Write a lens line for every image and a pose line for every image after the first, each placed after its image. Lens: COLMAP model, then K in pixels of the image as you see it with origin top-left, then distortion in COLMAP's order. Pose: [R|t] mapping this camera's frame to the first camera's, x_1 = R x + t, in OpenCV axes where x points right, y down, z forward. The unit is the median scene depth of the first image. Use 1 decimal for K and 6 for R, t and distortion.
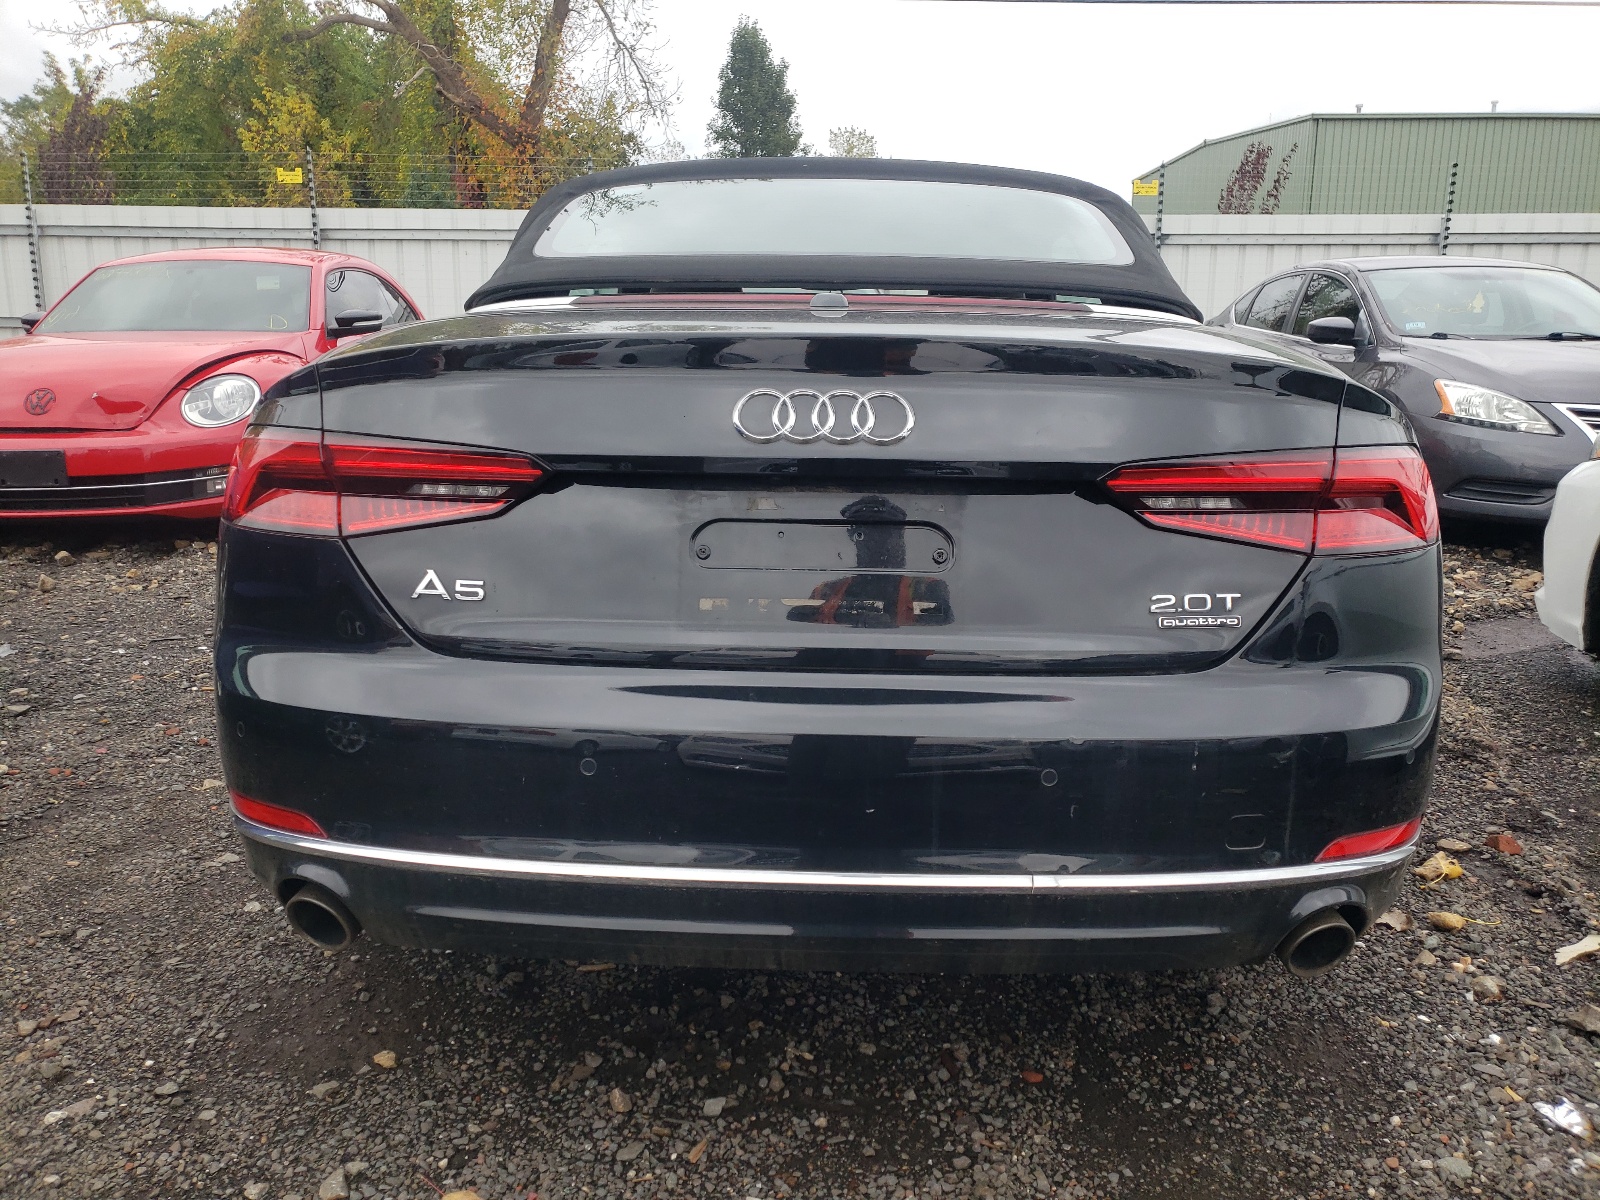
lens RADIAL K [[1280.4, 0, 798.9], [0, 1280.4, 601.7], [0, 0, 1]] dist [0.017515, 0.002641]
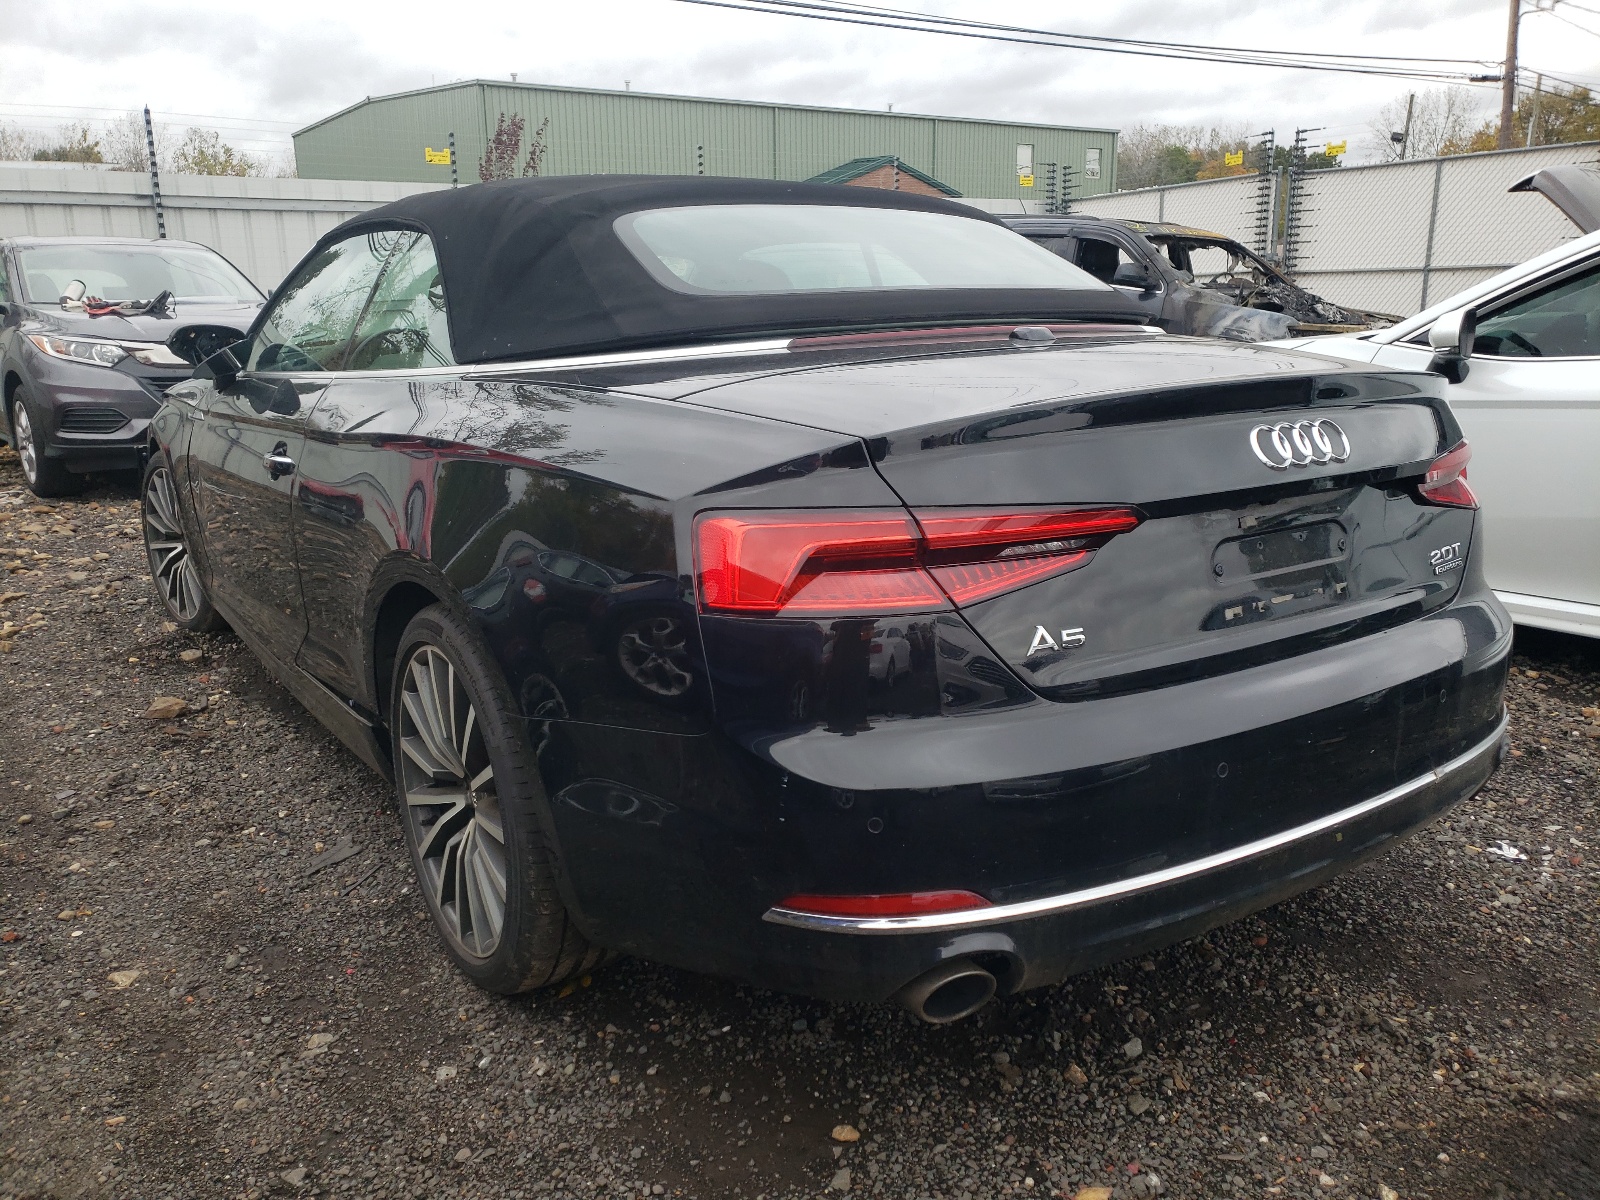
lens RADIAL K [[1284.3, 0, 807.9], [0, 1284.3, 598.8], [0, 0, 1]] dist [0.037941, -0.042429]
pose [[0.801094, -0.161211, 0.576420, -0.081932], [0.144526, 0.986648, 0.075083, -0.012032], [-0.580828, 0.023159, 0.813697, 0.020058]]
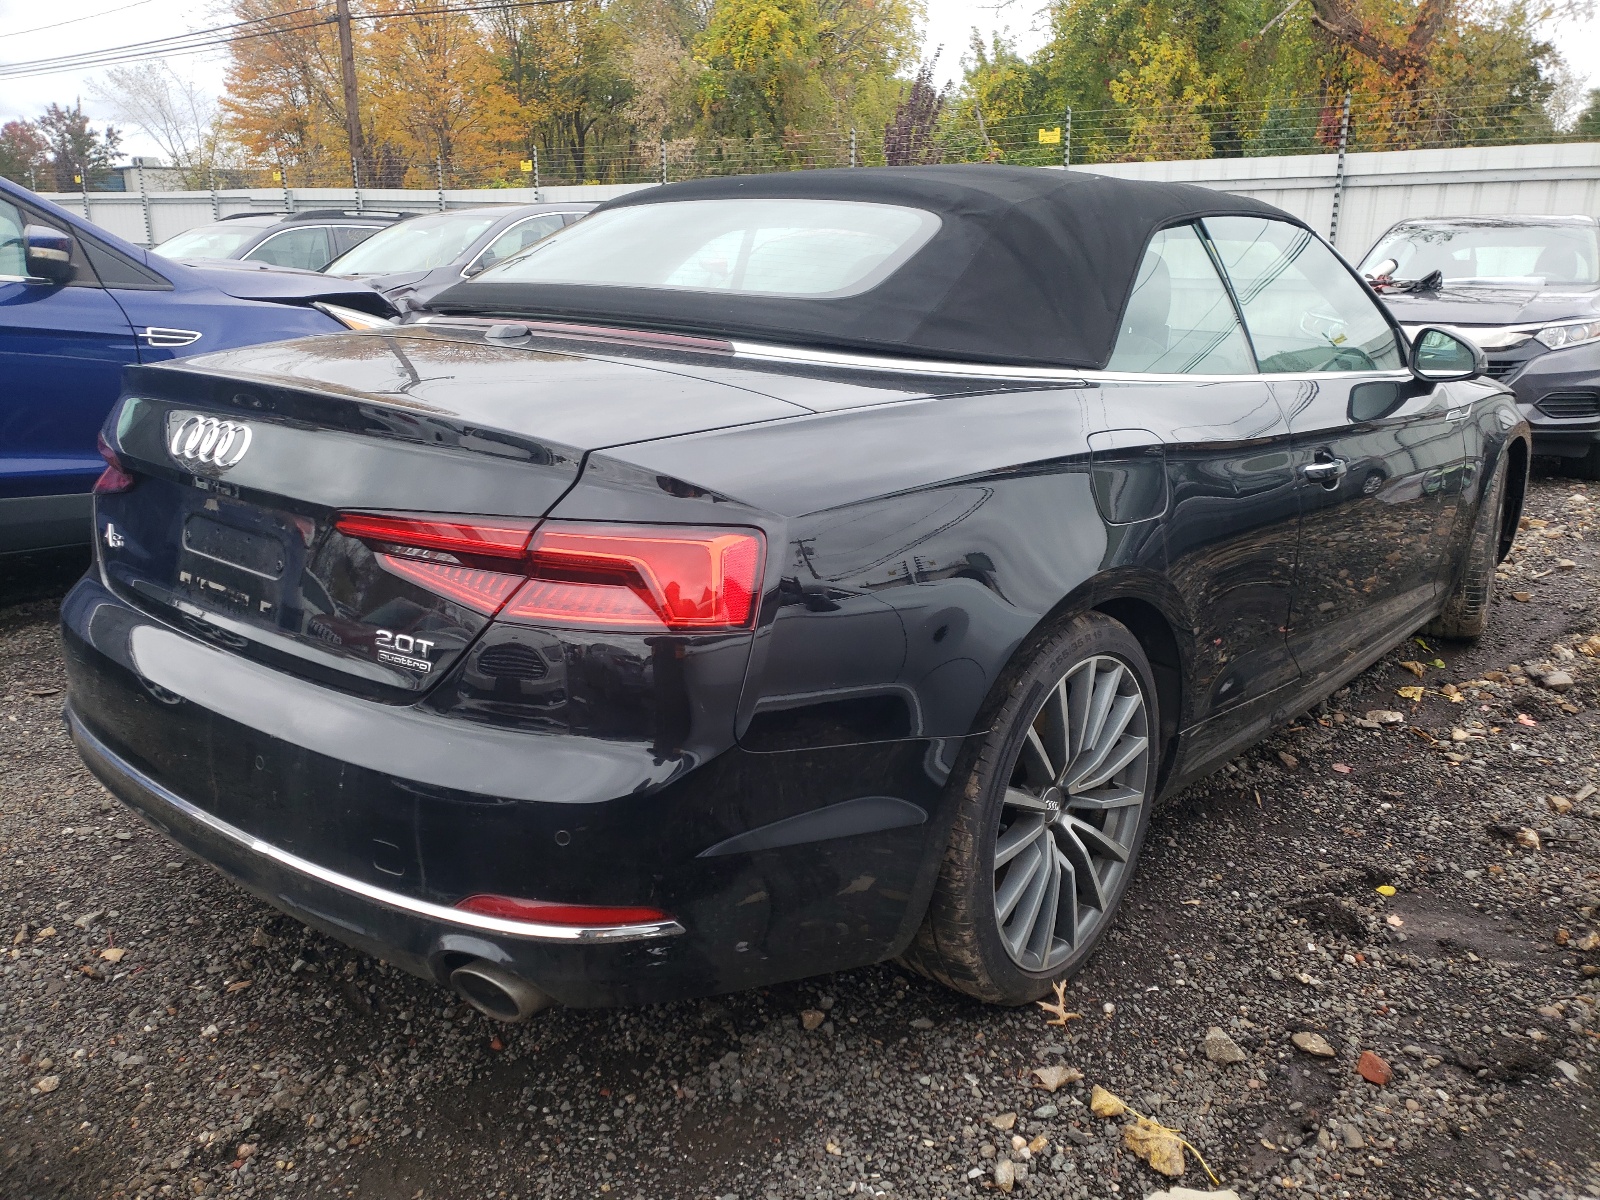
lens RADIAL K [[1284.3, 0, 807.9], [0, 1284.3, 598.8], [0, 0, 1]] dist [0.037941, -0.042429]
pose [[0.770308, 0.162496, -0.616620, 0.096301], [-0.134952, 0.986626, 0.091416, -0.014210], [0.623229, 0.012796, 0.781935, 0.027107]]
